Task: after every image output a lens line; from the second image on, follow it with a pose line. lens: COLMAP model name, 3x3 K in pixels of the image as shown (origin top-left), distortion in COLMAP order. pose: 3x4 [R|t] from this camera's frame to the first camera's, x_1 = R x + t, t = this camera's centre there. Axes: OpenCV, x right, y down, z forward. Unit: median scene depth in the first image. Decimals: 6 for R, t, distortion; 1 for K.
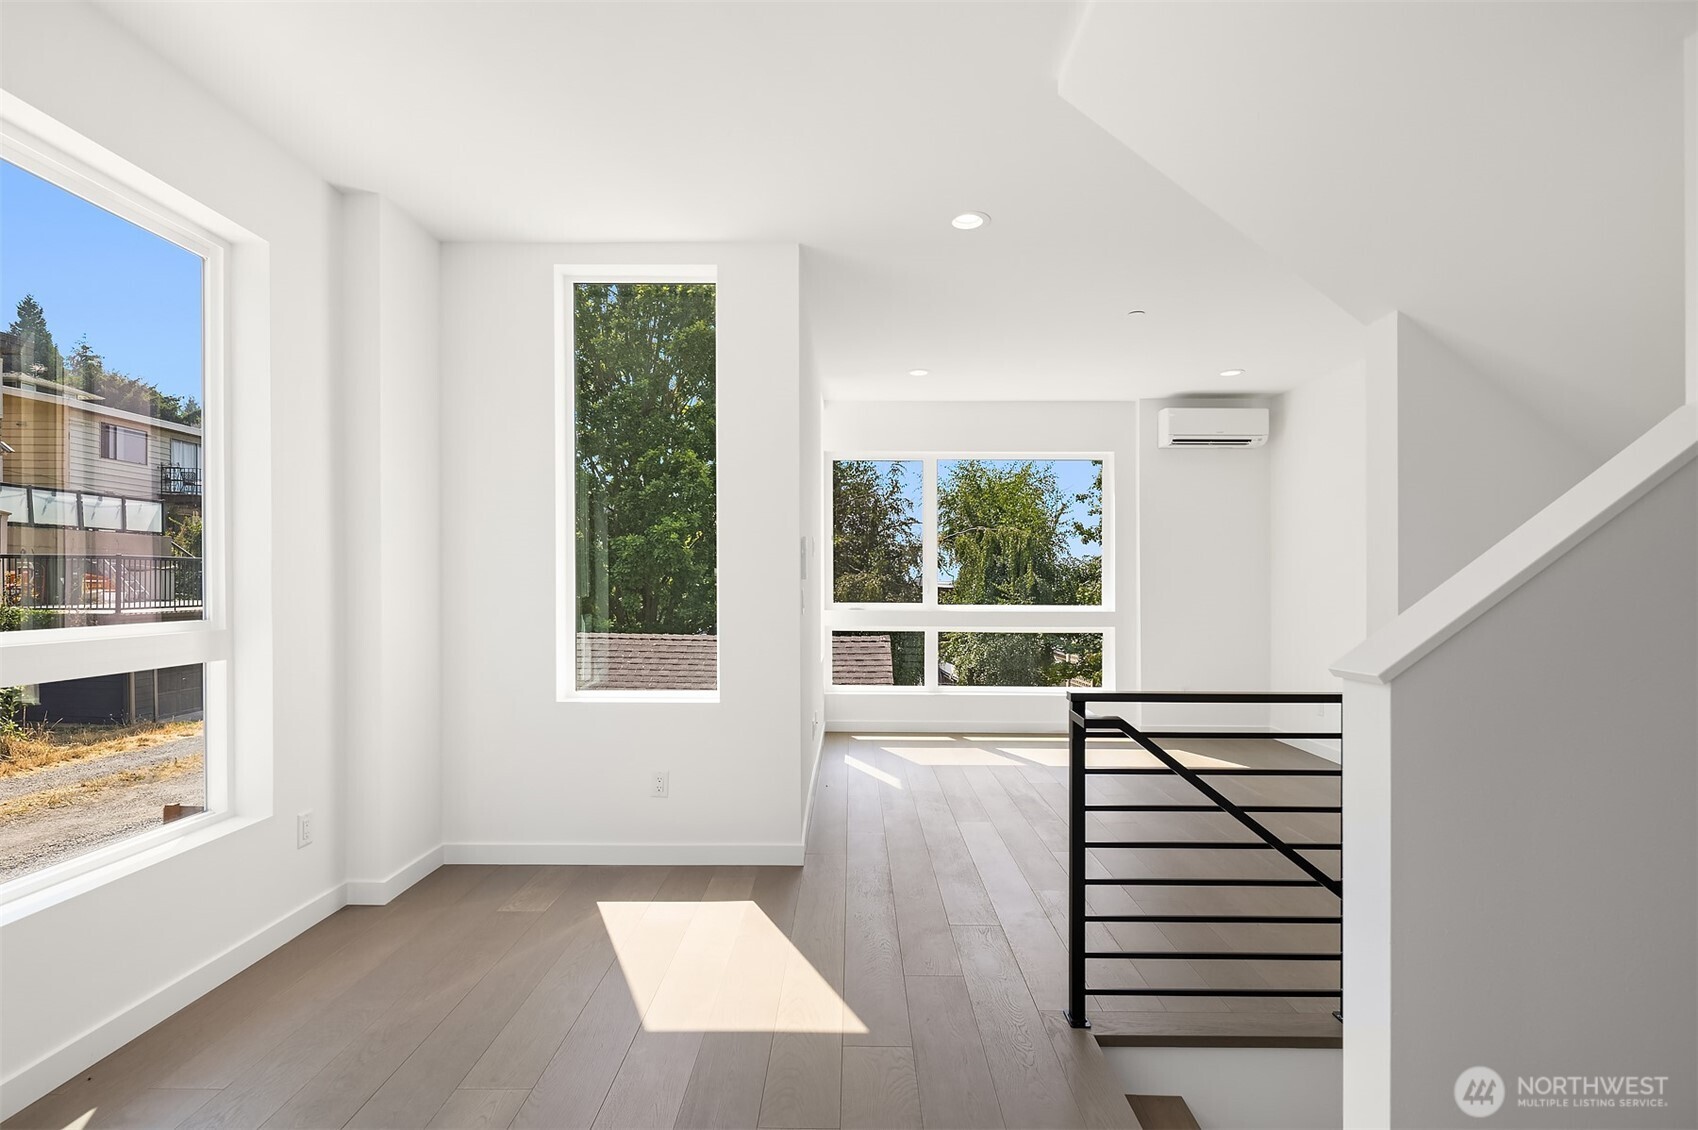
lens RADIAL K [[821.0, 0, 847.6], [0, 821.0, 574.6], [0, 0, 1]] dist [0.002011, 0.000723]
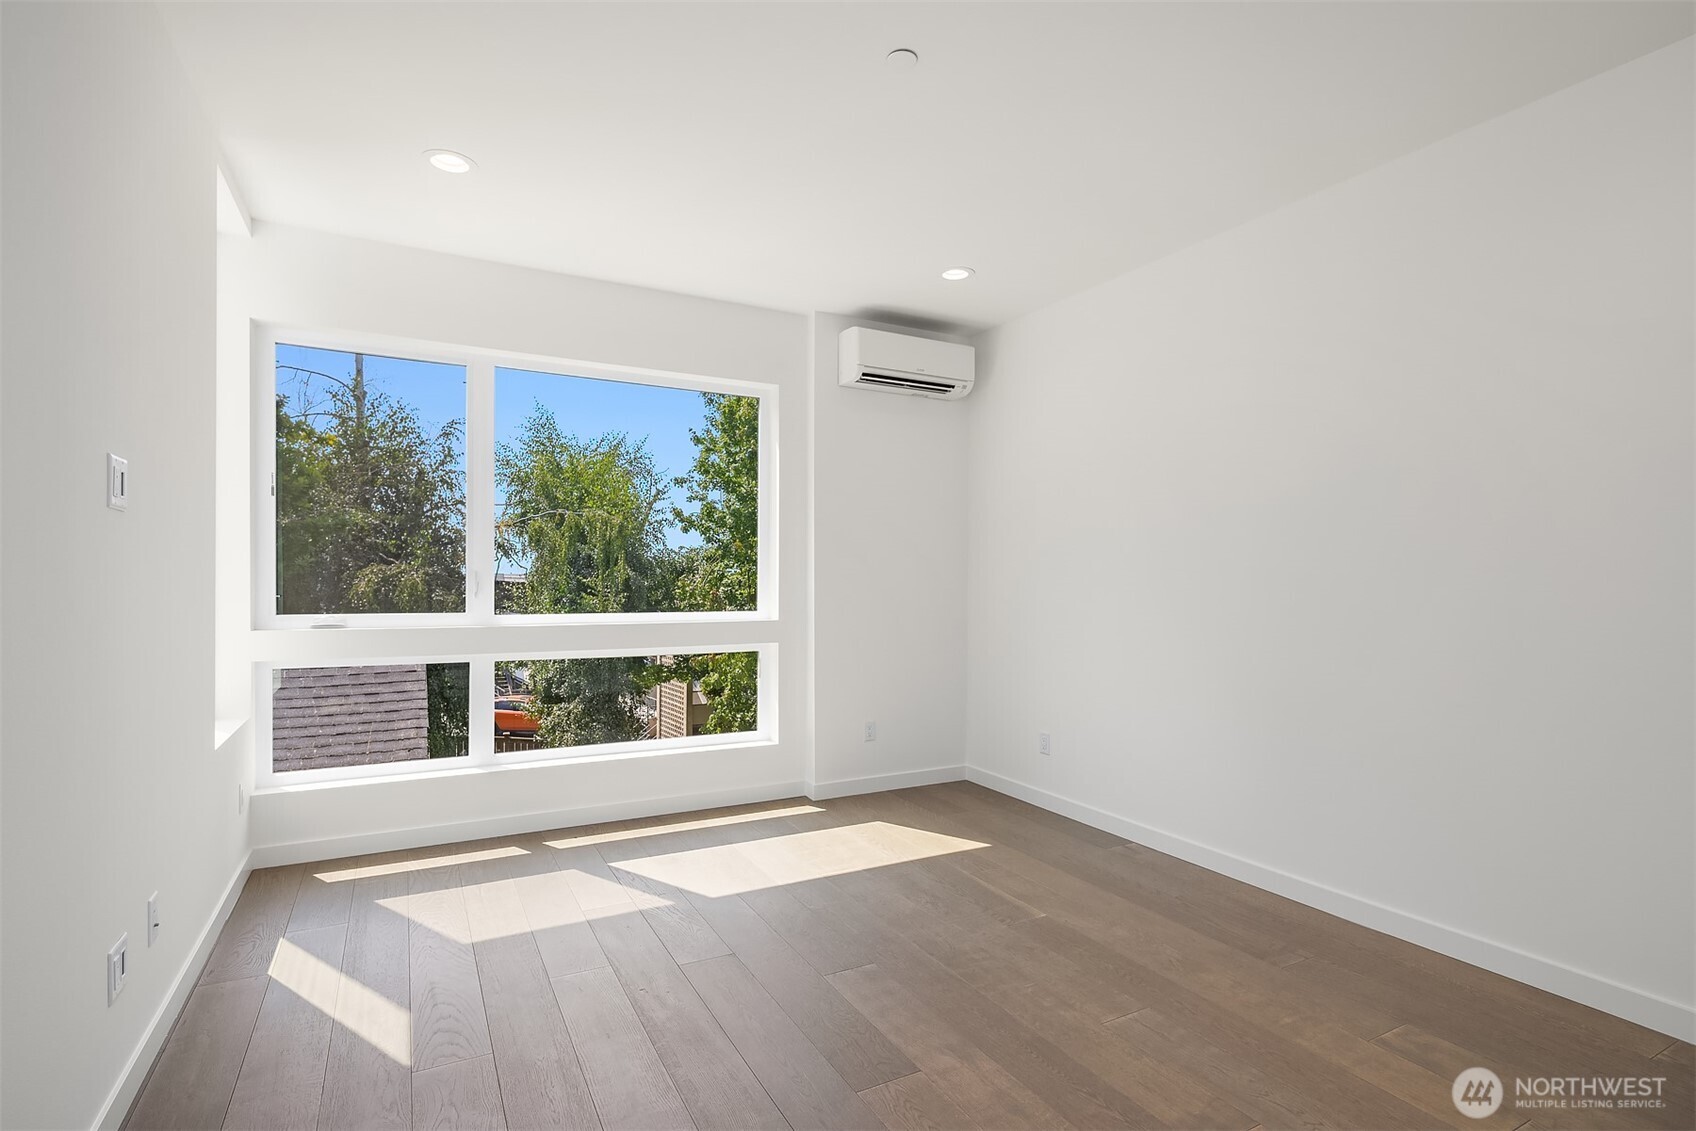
lens RADIAL K [[820.1, 0, 870.5], [0, 820.1, 578.9], [0, 0, 1]] dist [0.002011, 0.000723]
pose [[0.865587, -0.000252, 0.500758, 0.016147], [-0.006349, 0.999914, 0.011478, 0.000872], [-0.500718, -0.013114, 0.865511, 0.119176]]
